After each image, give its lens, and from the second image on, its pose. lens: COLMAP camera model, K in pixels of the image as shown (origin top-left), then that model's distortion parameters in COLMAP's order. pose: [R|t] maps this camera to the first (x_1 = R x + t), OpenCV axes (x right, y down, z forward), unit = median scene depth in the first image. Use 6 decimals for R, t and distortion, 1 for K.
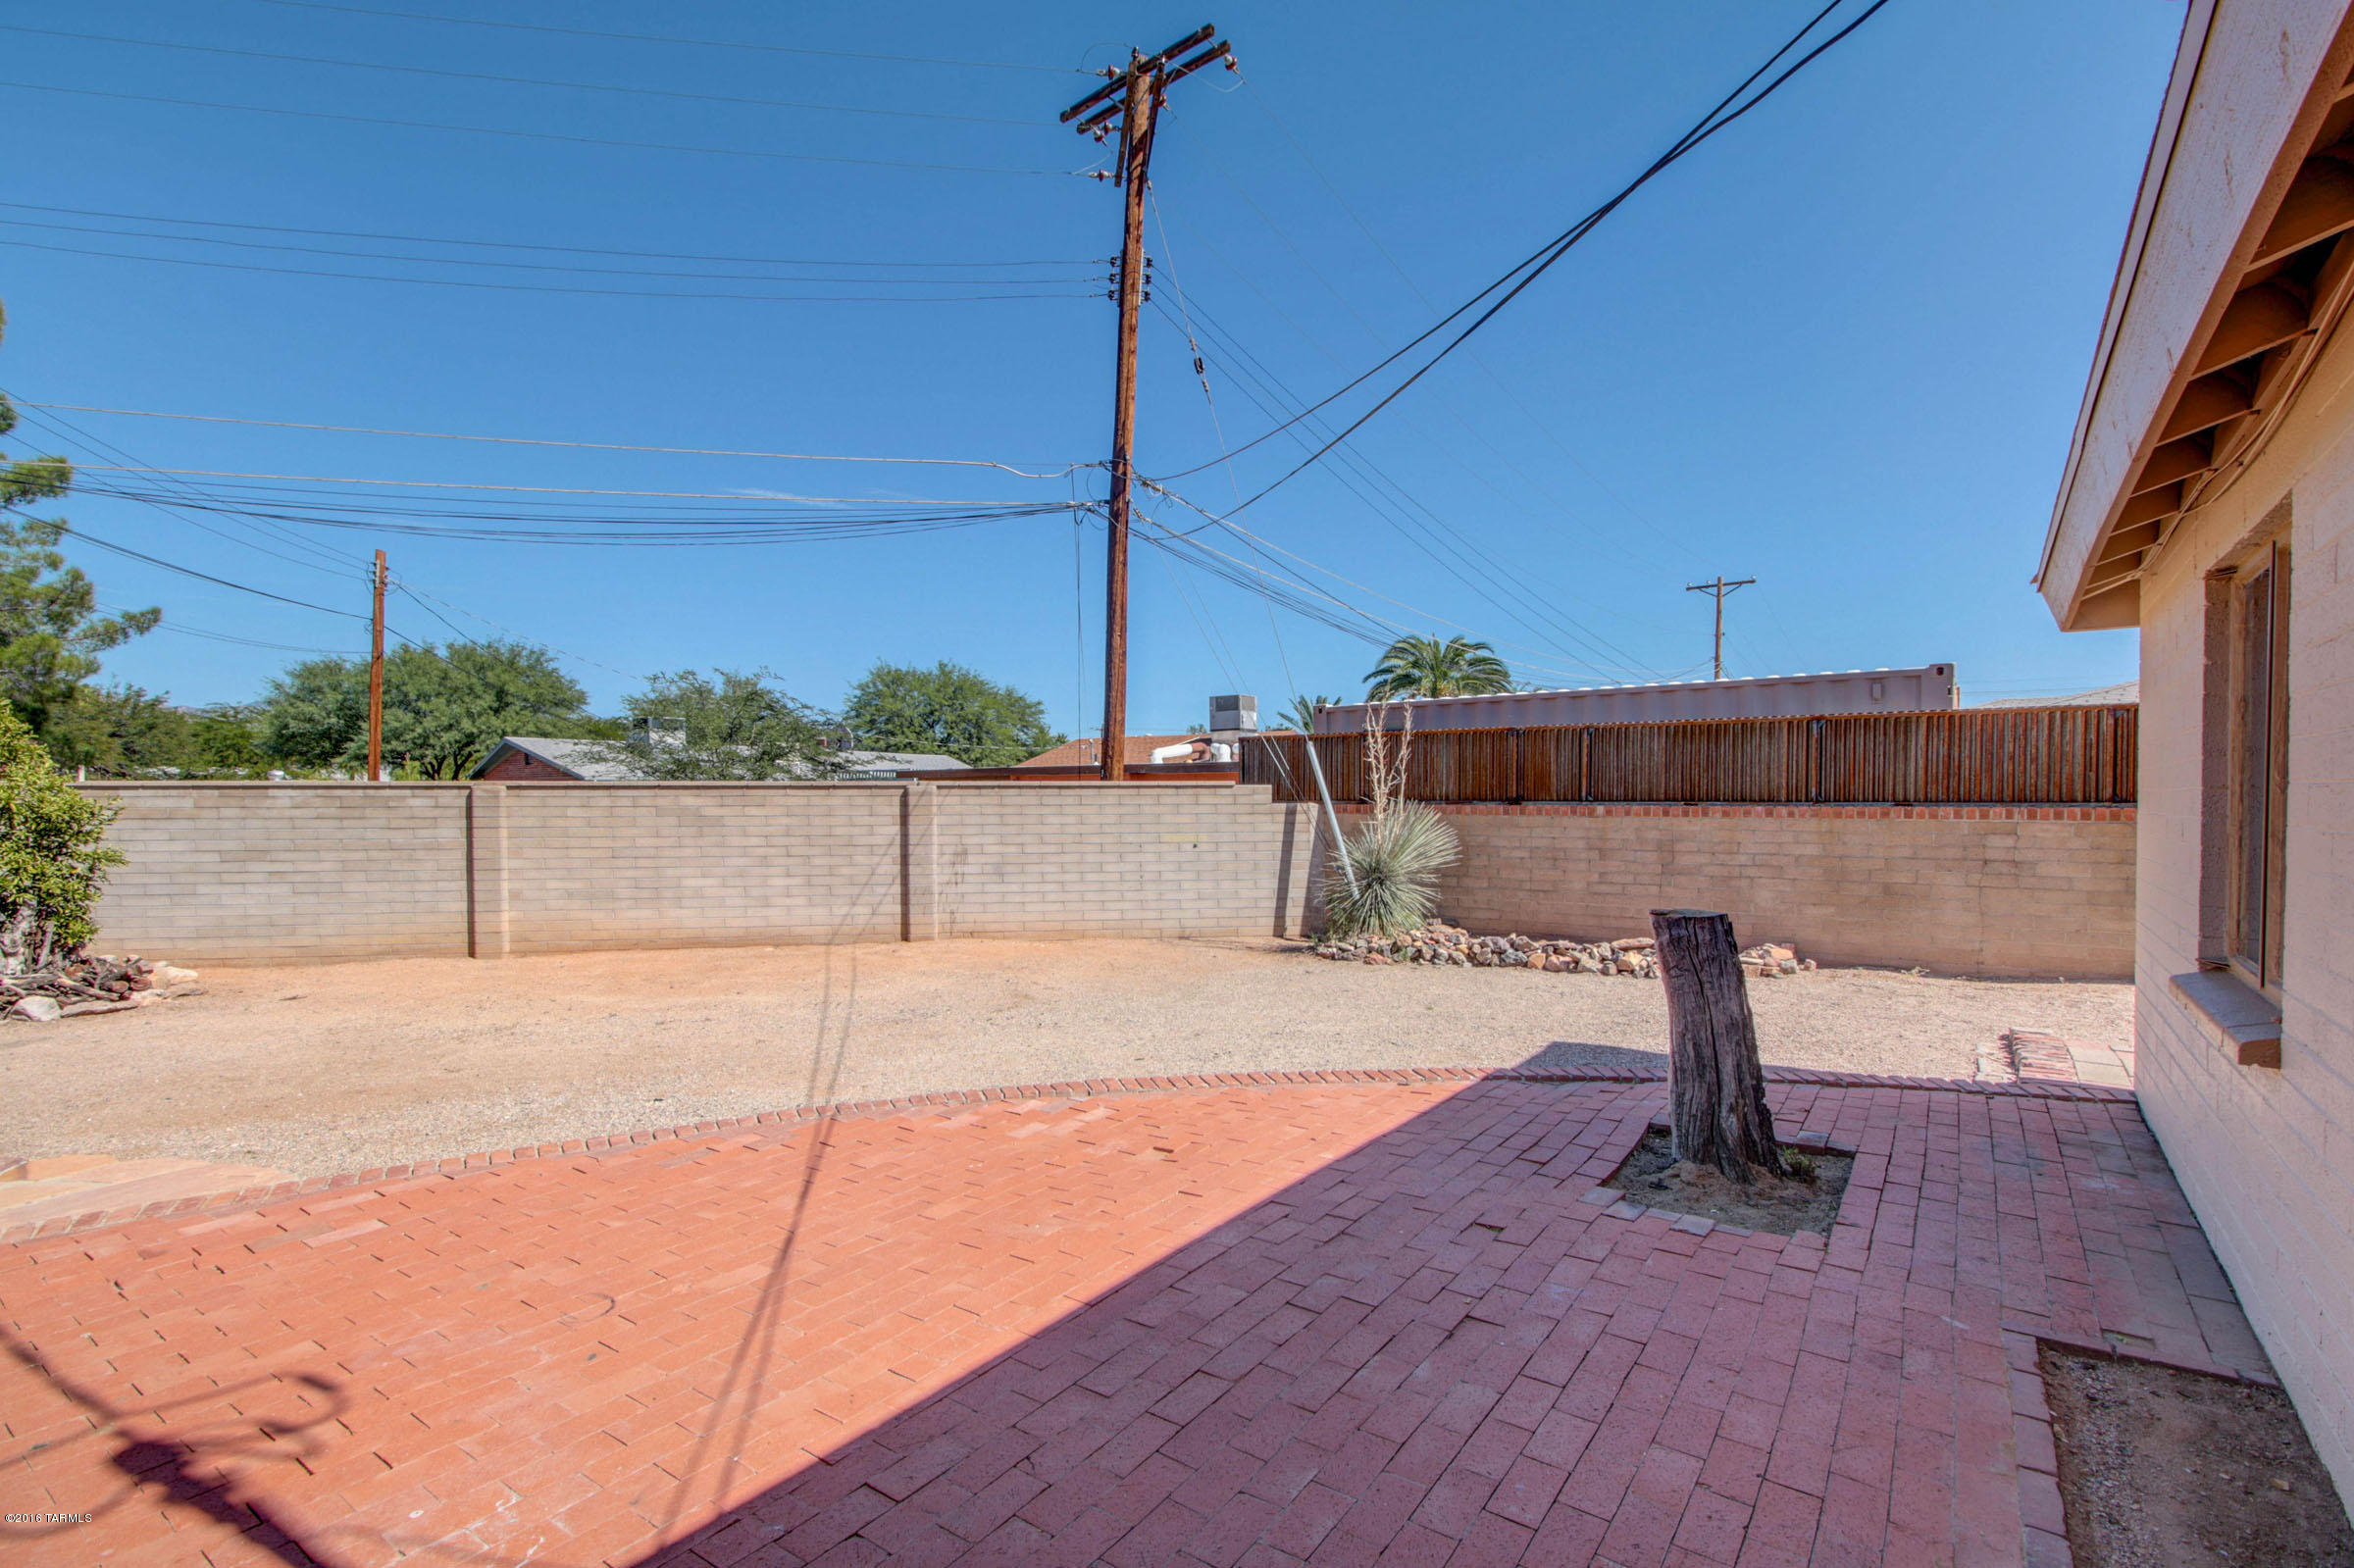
lens RADIAL K [[1078.8, 0, 1162.8], [0, 1078.8, 807.7], [0, 0, 1]] dist [0.023604, -0.012810]
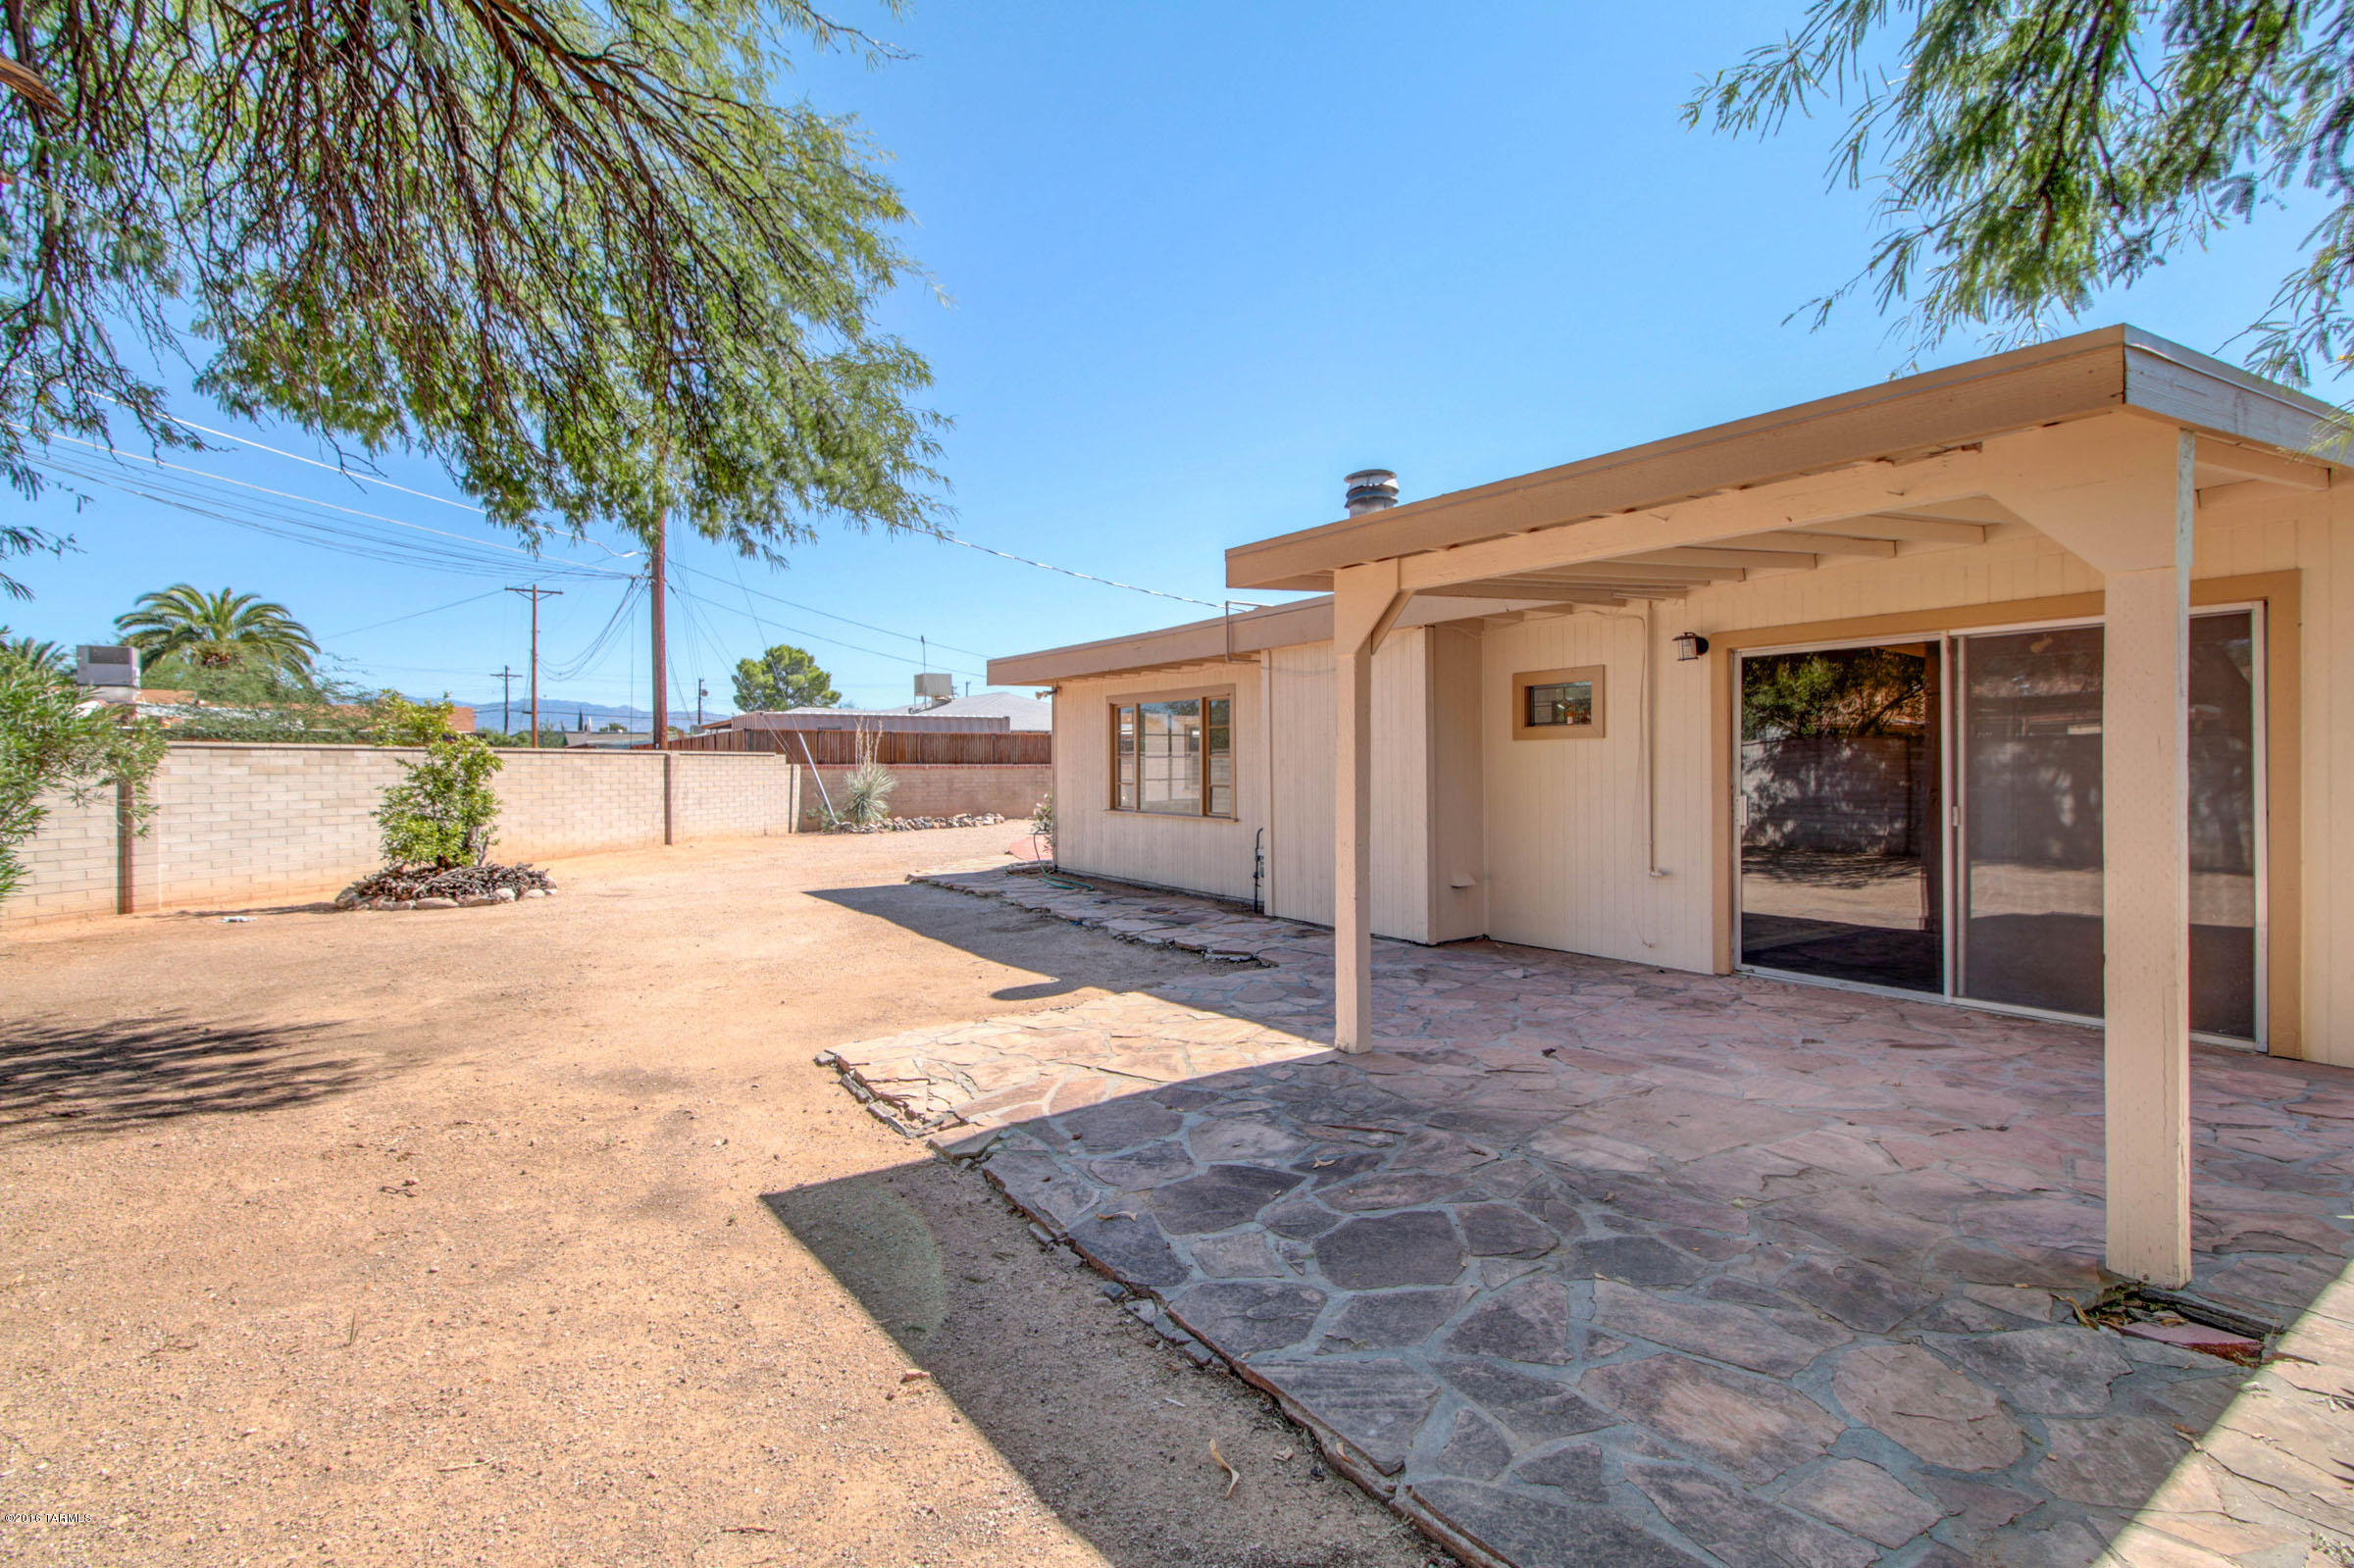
lens RADIAL K [[1078.8, 0, 1172.8], [0, 1078.8, 779.9], [0, 0, 1]] dist [0.023604, -0.012810]
pose [[0.330291, -0.012473, 0.943797, -1.588321], [0.010144, 0.999902, 0.009664, 0.012877], [-0.943825, 0.006382, 0.330385, -0.318500]]
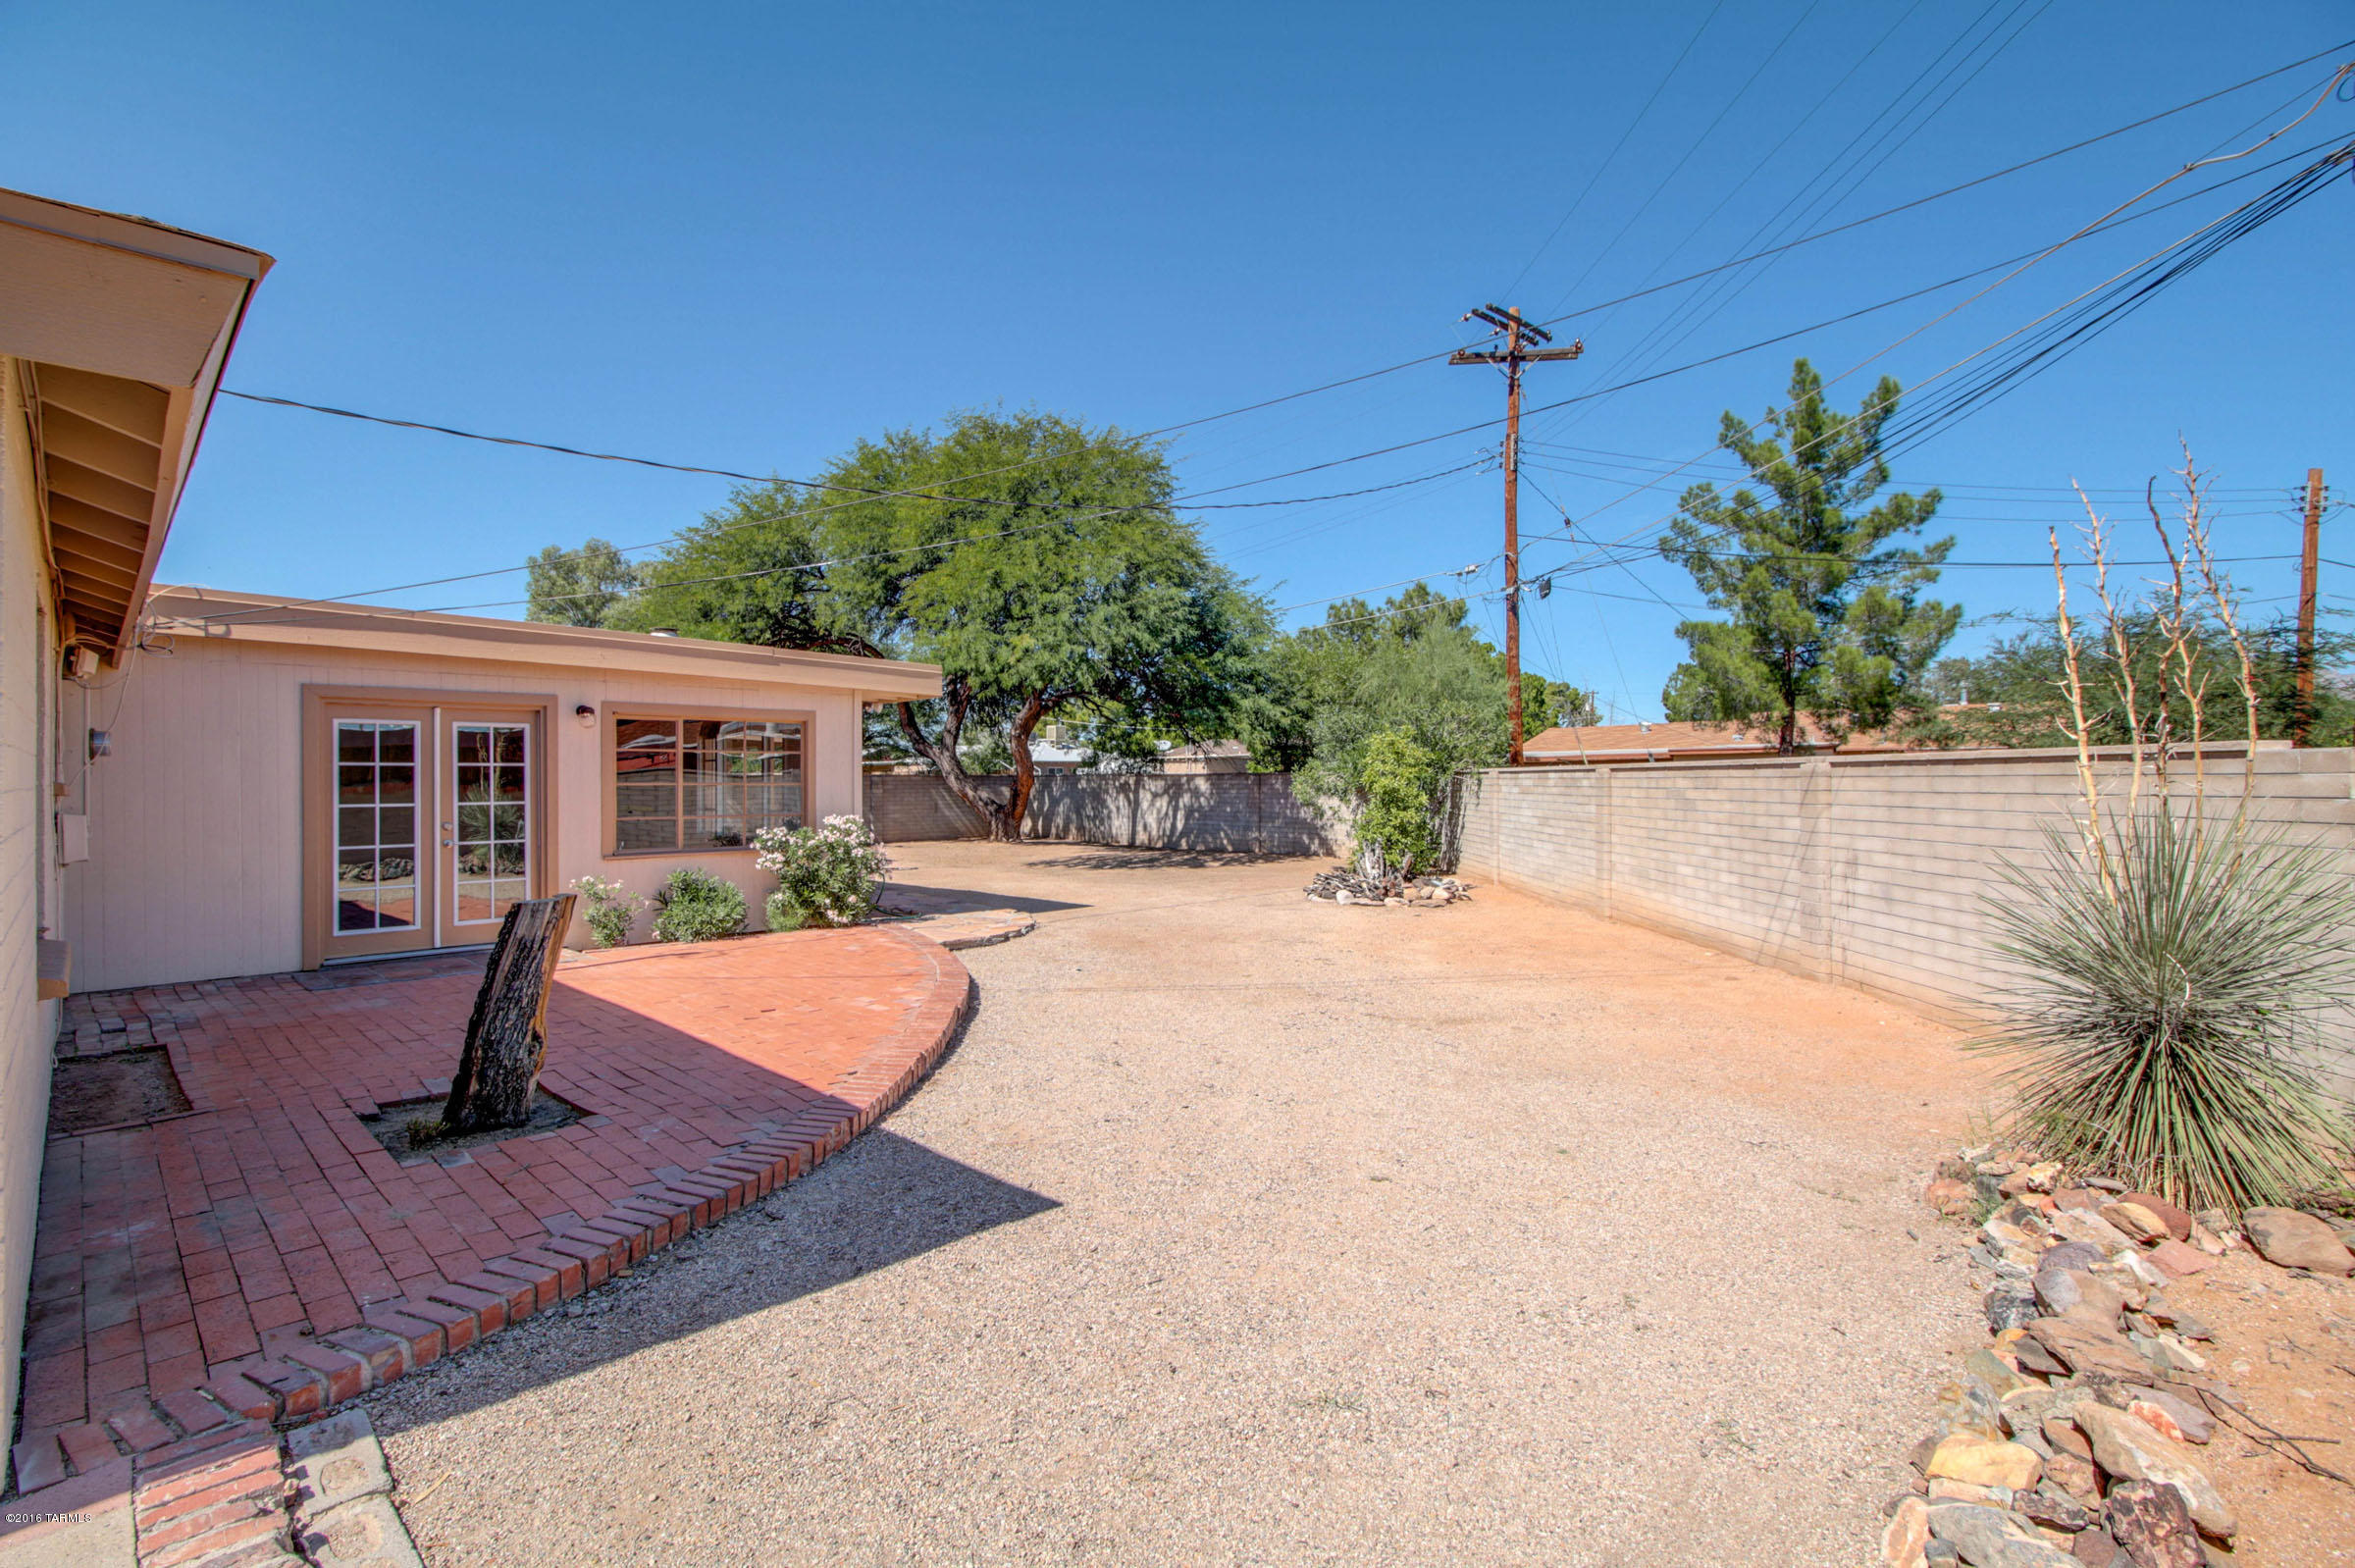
lens RADIAL K [[1079.3, 0, 1157.8], [0, 1079.3, 780.9], [0, 0, 1]] dist [0.023604, -0.012810]
pose [[-0.160077, 0.003350, -0.987099, 0.560924], [-0.001998, 0.999991, 0.003717, -0.010496], [0.987103, 0.002567, -0.160069, 0.687301]]
